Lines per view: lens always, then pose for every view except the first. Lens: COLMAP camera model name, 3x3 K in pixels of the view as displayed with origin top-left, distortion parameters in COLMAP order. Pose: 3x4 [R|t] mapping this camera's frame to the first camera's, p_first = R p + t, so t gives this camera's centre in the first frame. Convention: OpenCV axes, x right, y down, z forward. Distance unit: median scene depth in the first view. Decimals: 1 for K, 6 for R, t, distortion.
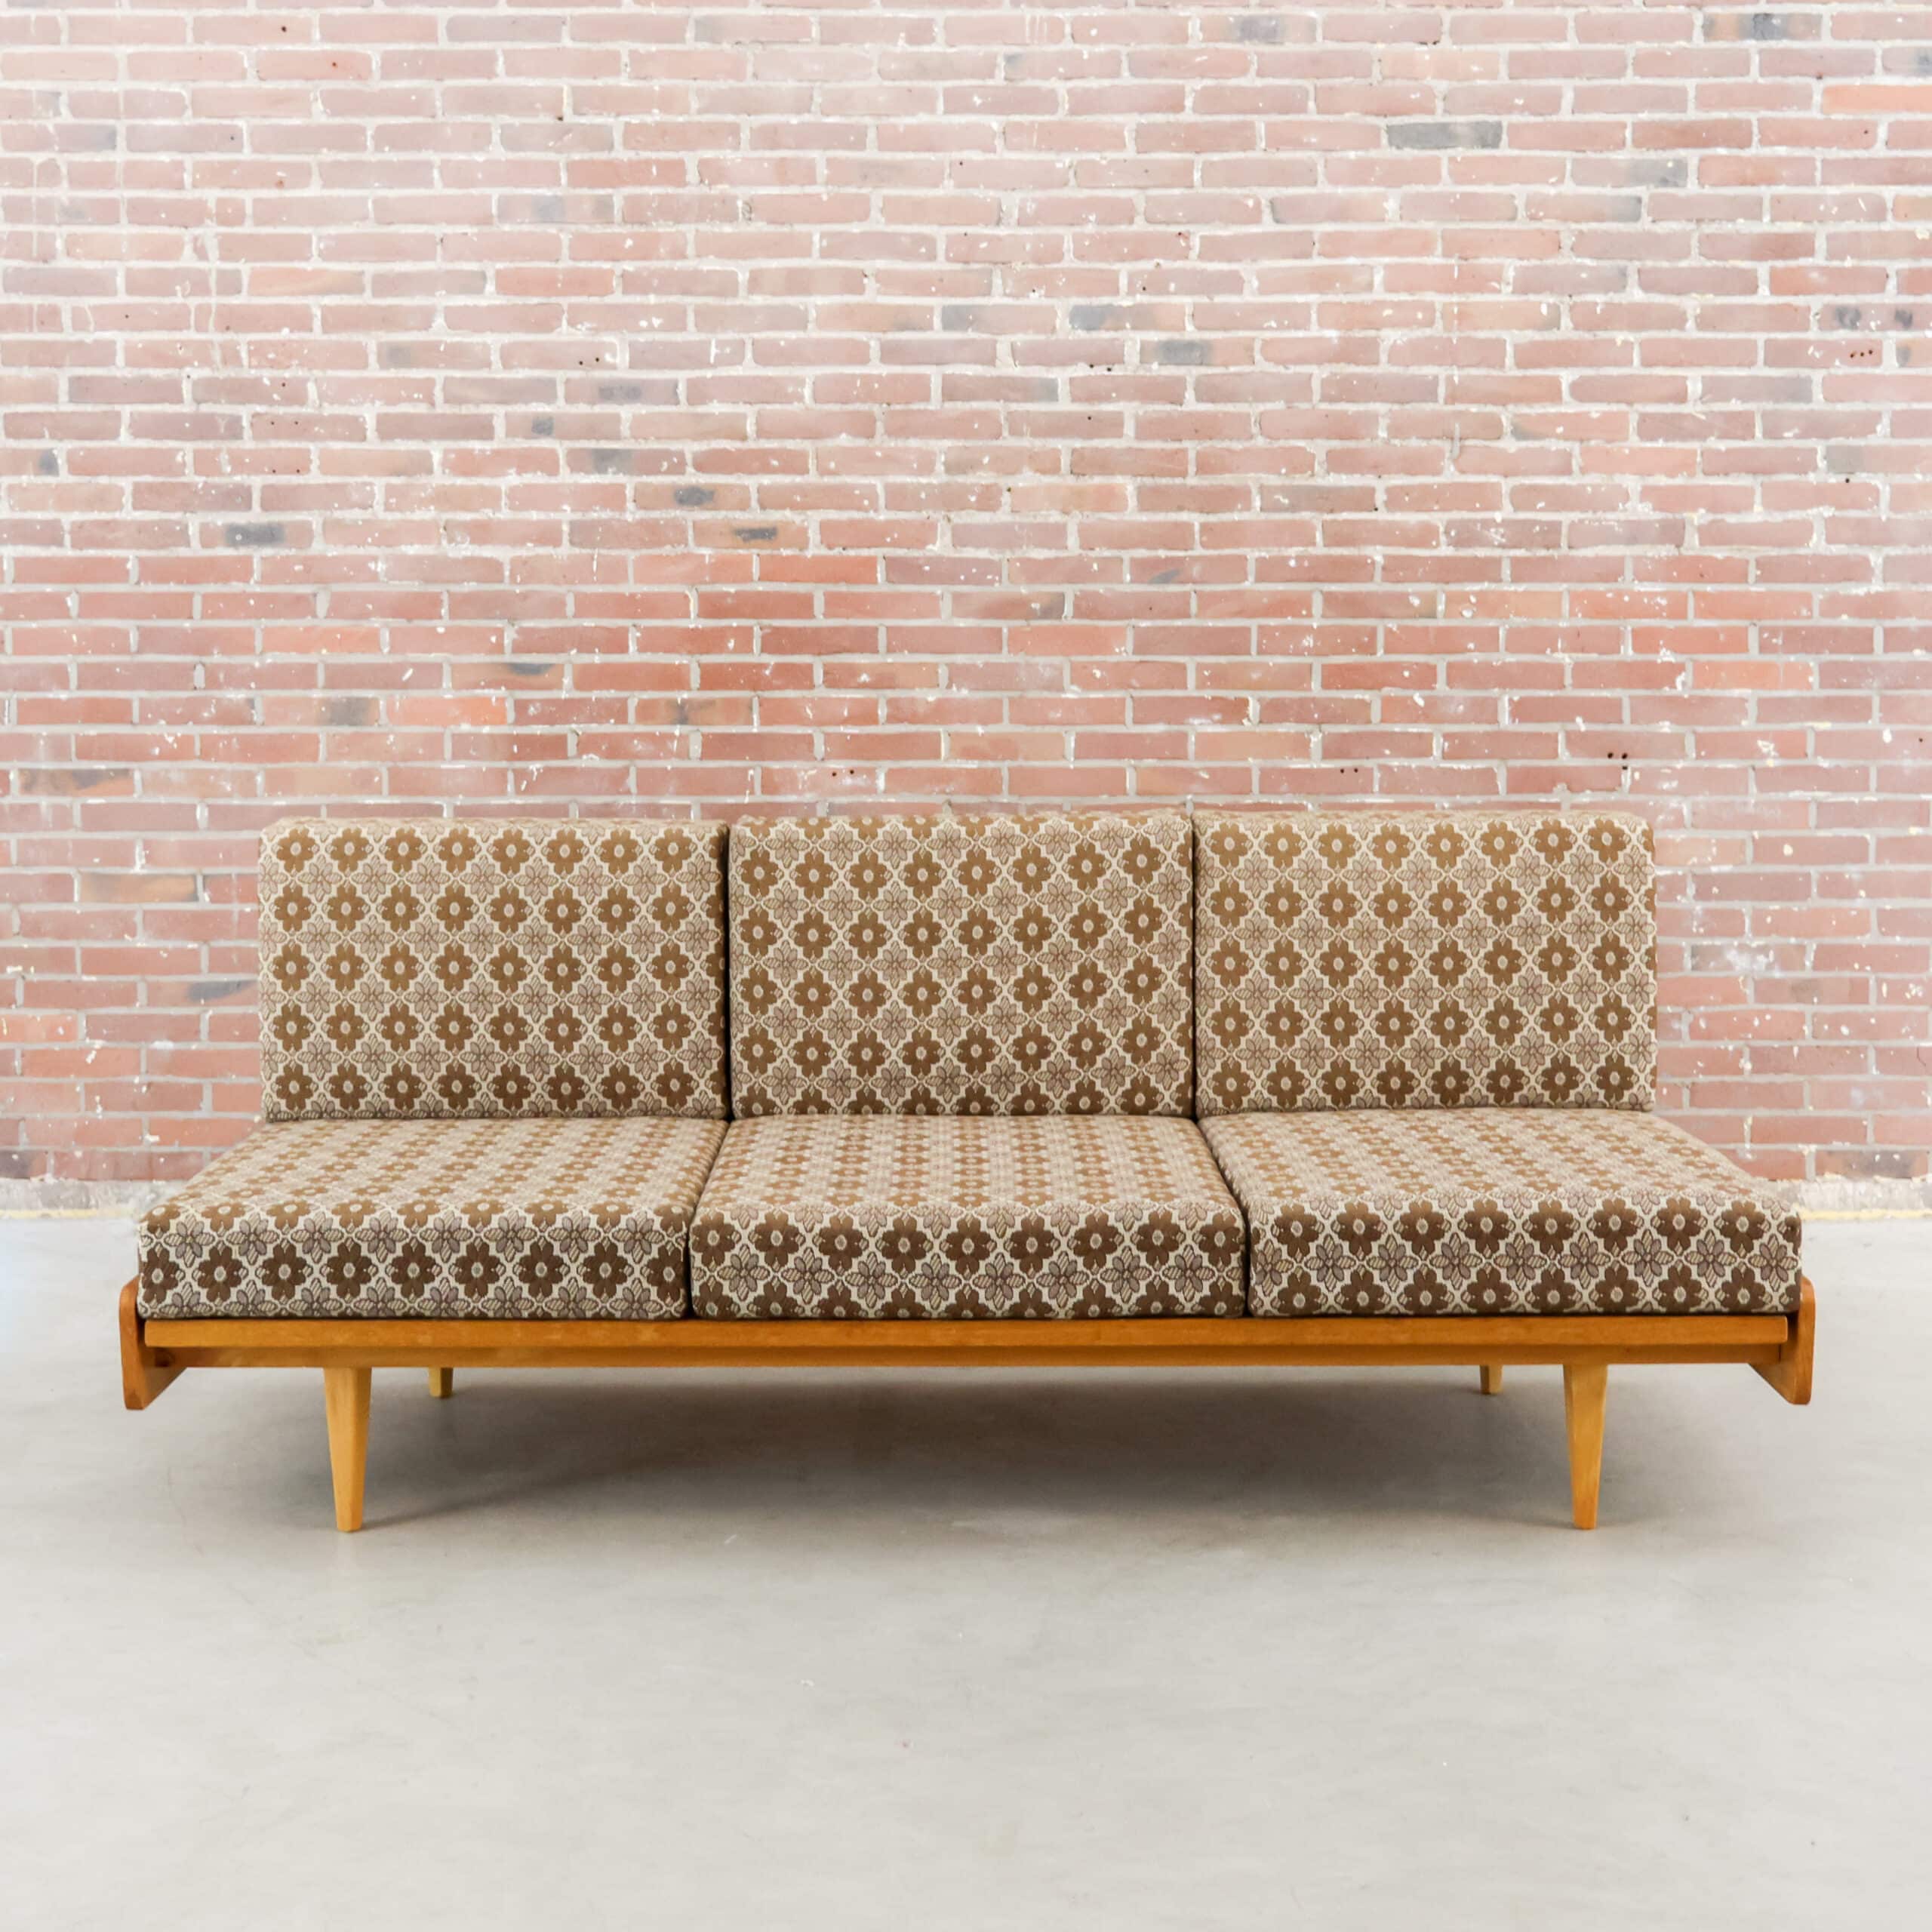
lens RADIAL K [[2894.0, 0, 966.0], [0, 2894.0, 966.0], [0, 0, 1]] dist [0.013733, -0.026569]
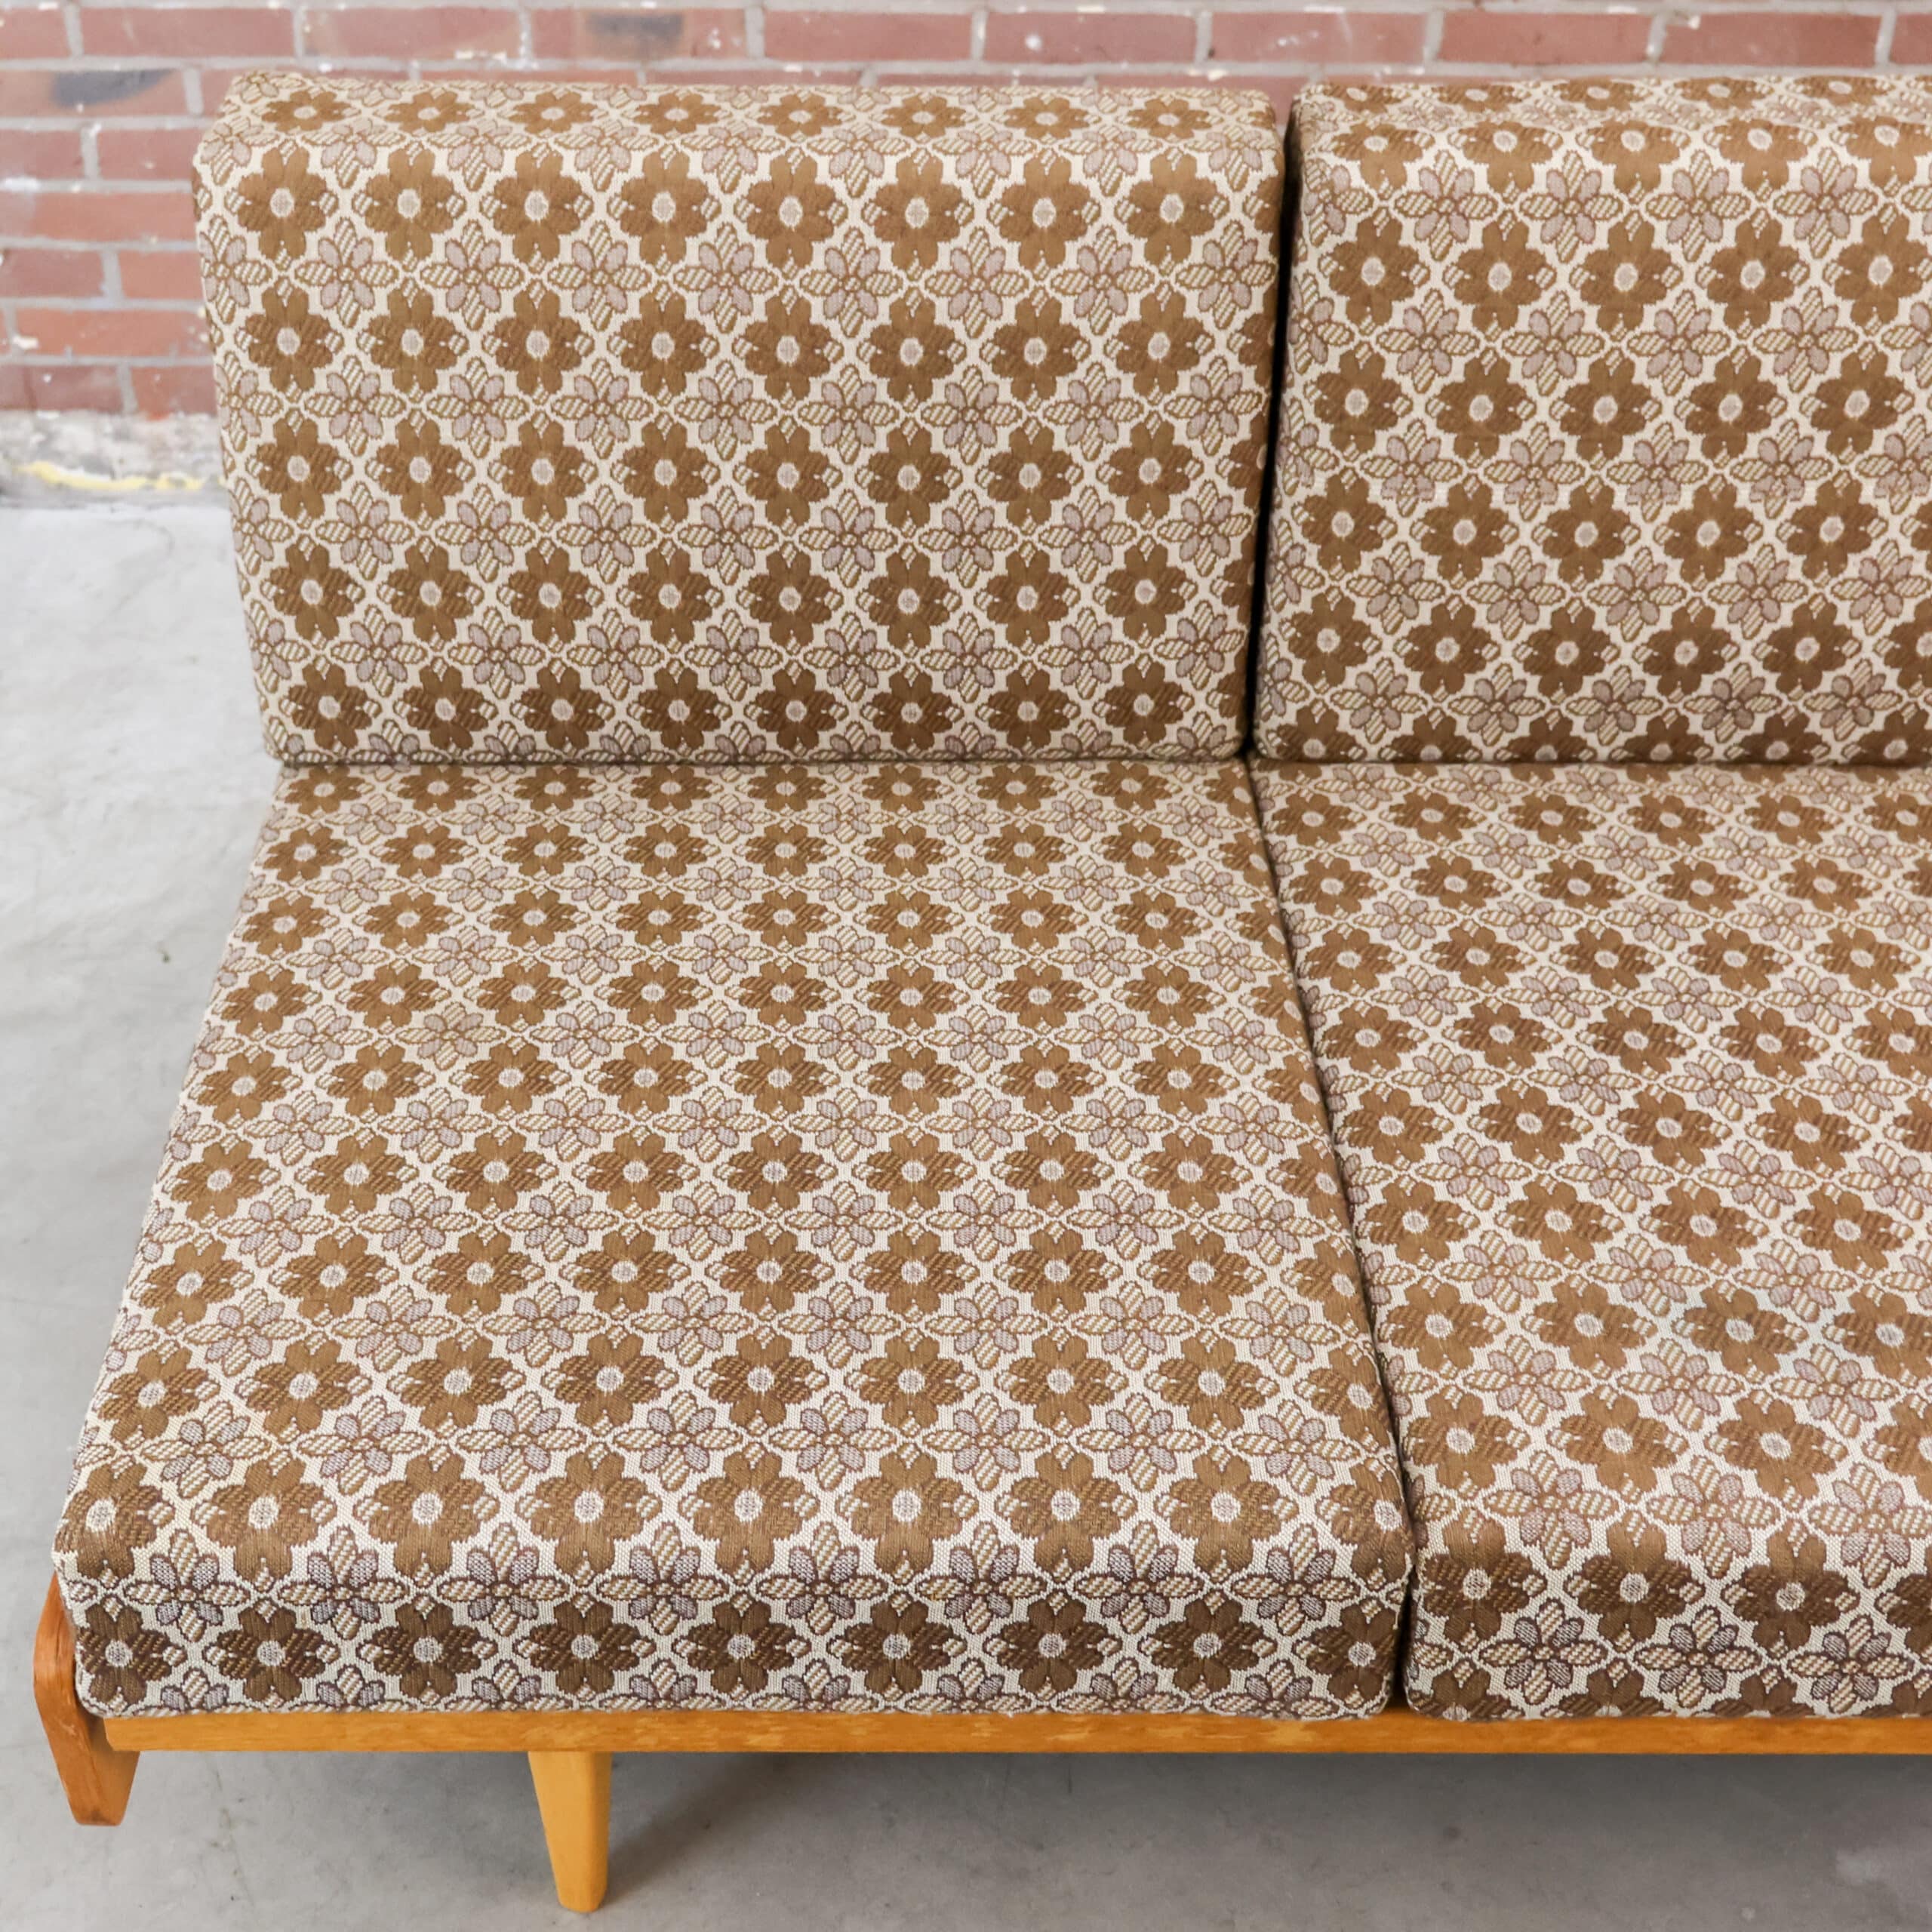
lens RADIAL K [[2859.2, 0, 913.1], [0, 2859.2, 962.8], [0, 0, 1]] dist [0.015260, -0.029402]
pose [[0.999965, 0.002960, 0.007794, -0.110870], [-0.006392, 0.872313, 0.488907, -0.116290], [-0.005351, -0.488939, 0.872301, 0.452384]]
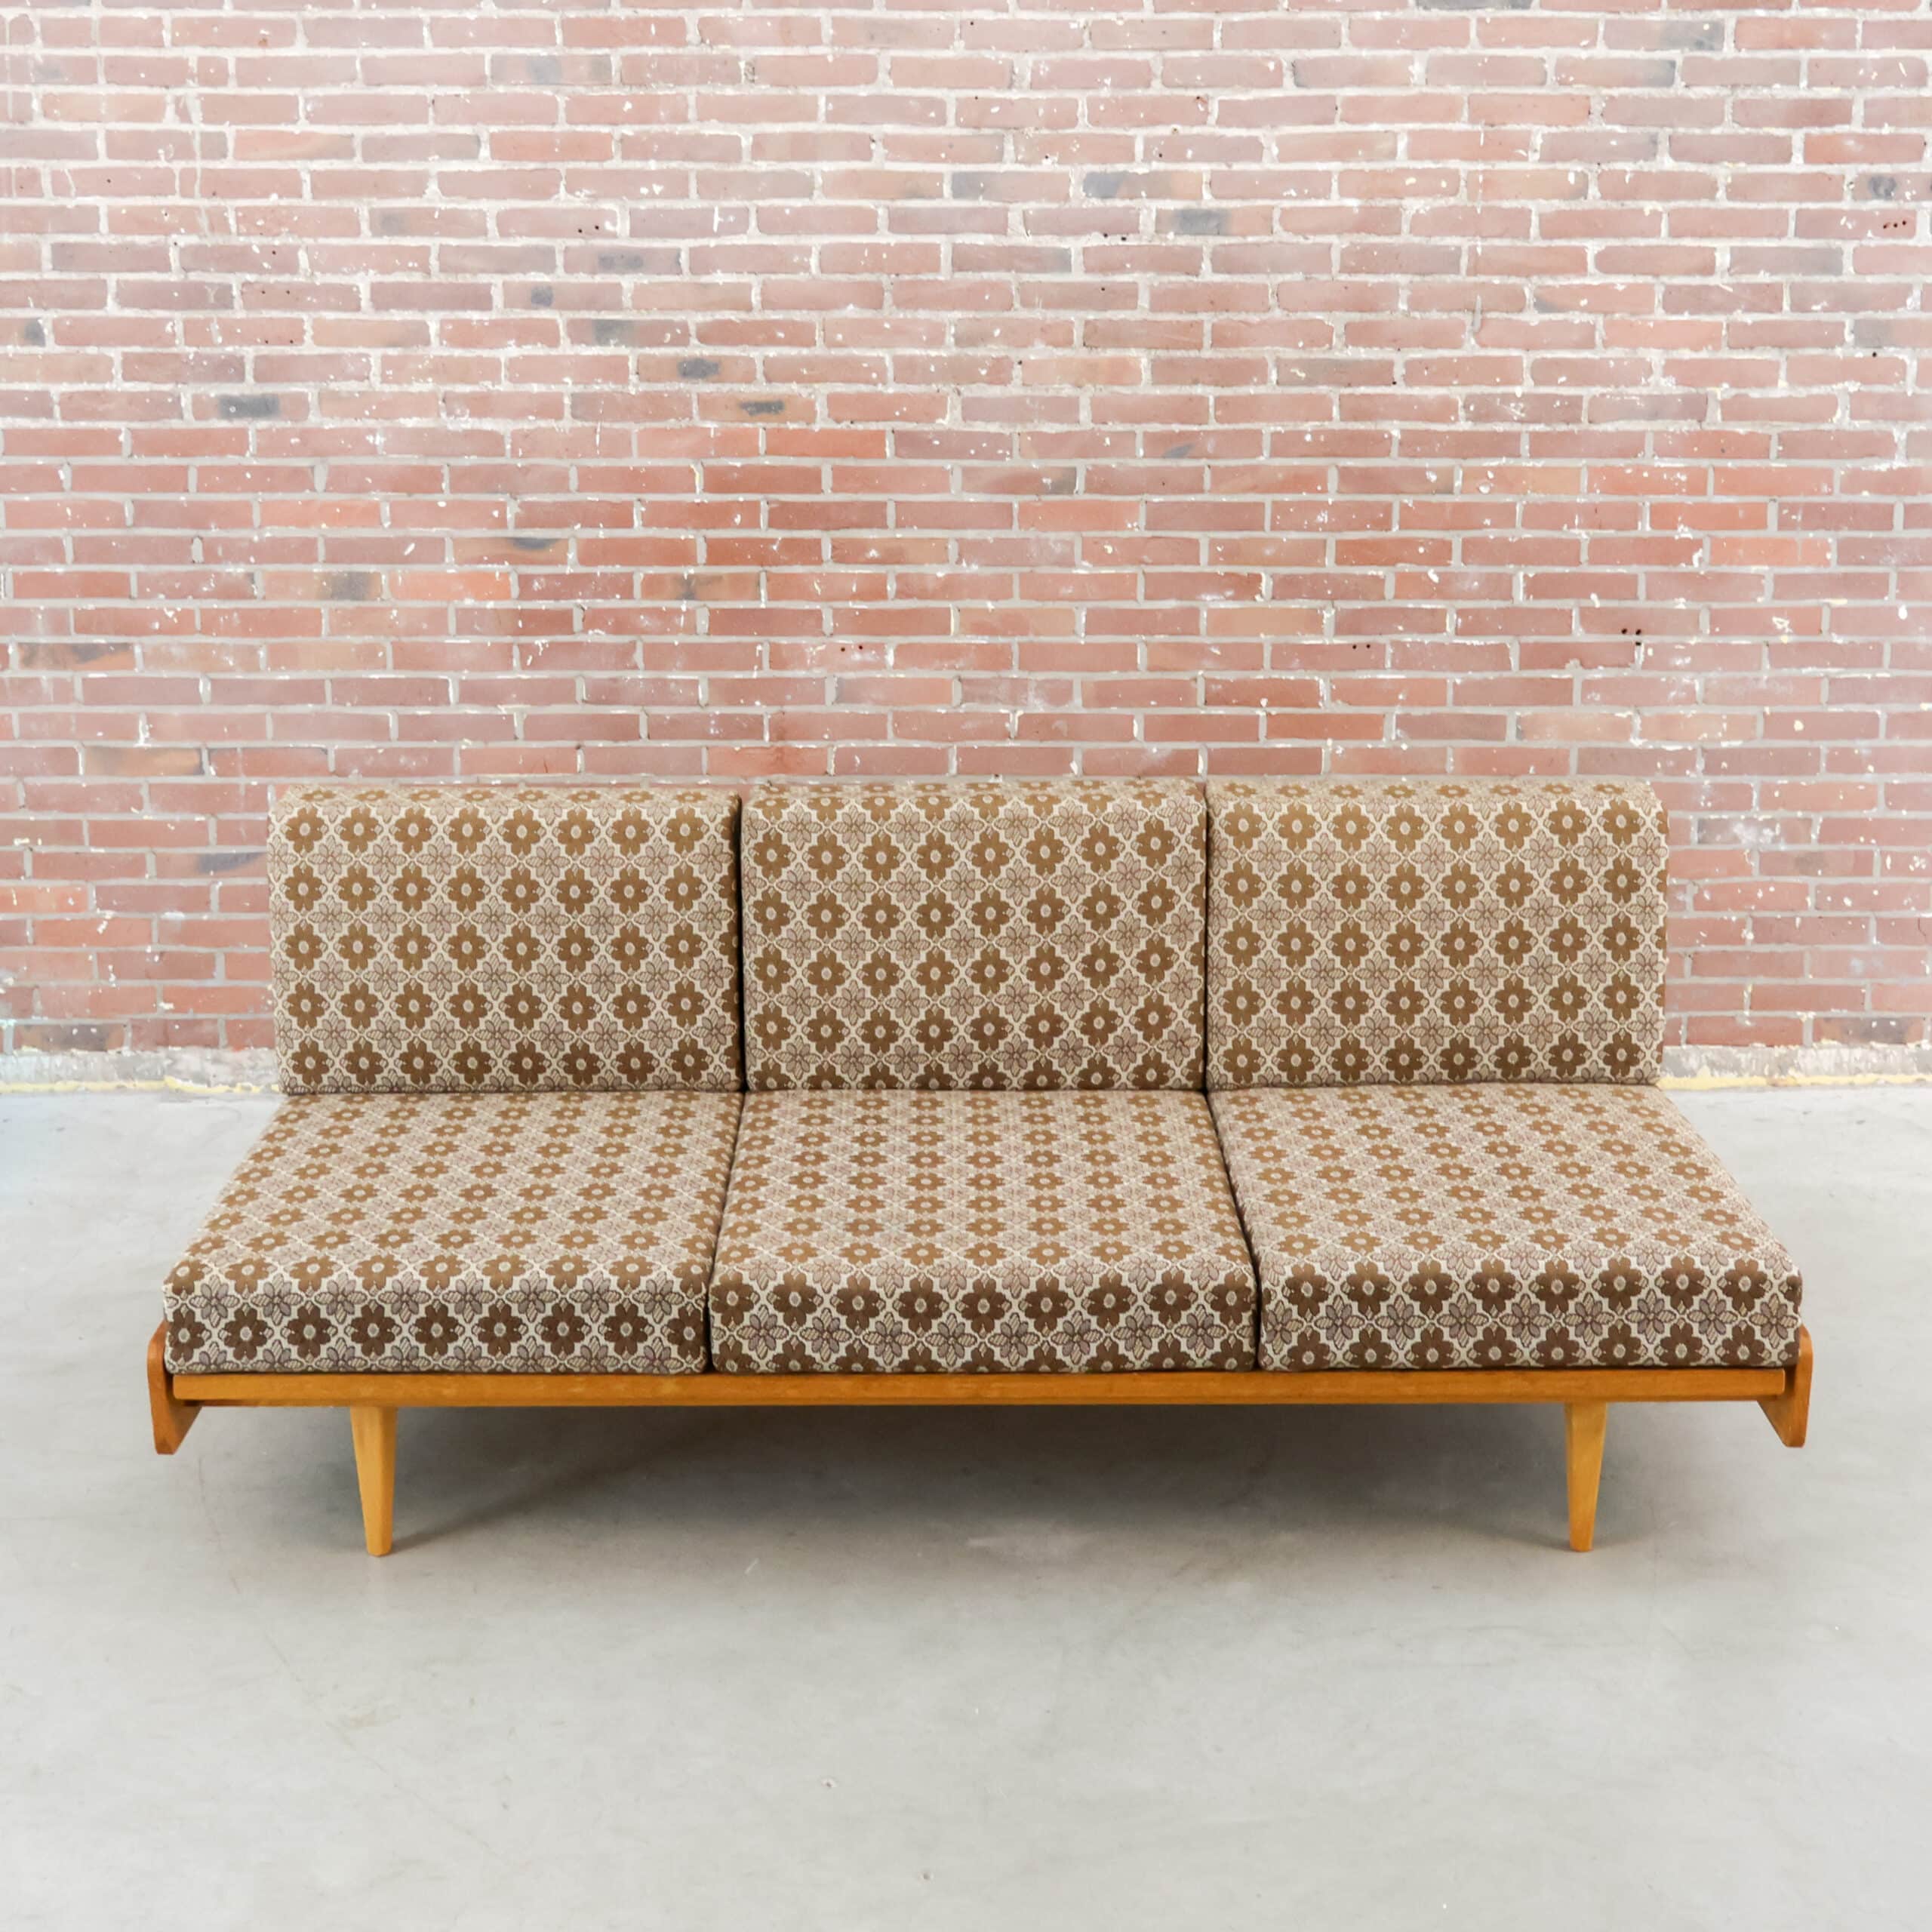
lens RADIAL K [[2867.0, 0, 994.1], [0, 2867.0, 887.1], [0, 0, 1]] dist [0.014996, -0.023770]
pose [[0.999942, 0.000909, 0.010712, -0.004243], [-0.002364, 0.990621, 0.136620, -0.121665], [-0.010488, -0.136638, 0.990566, 0.015269]]
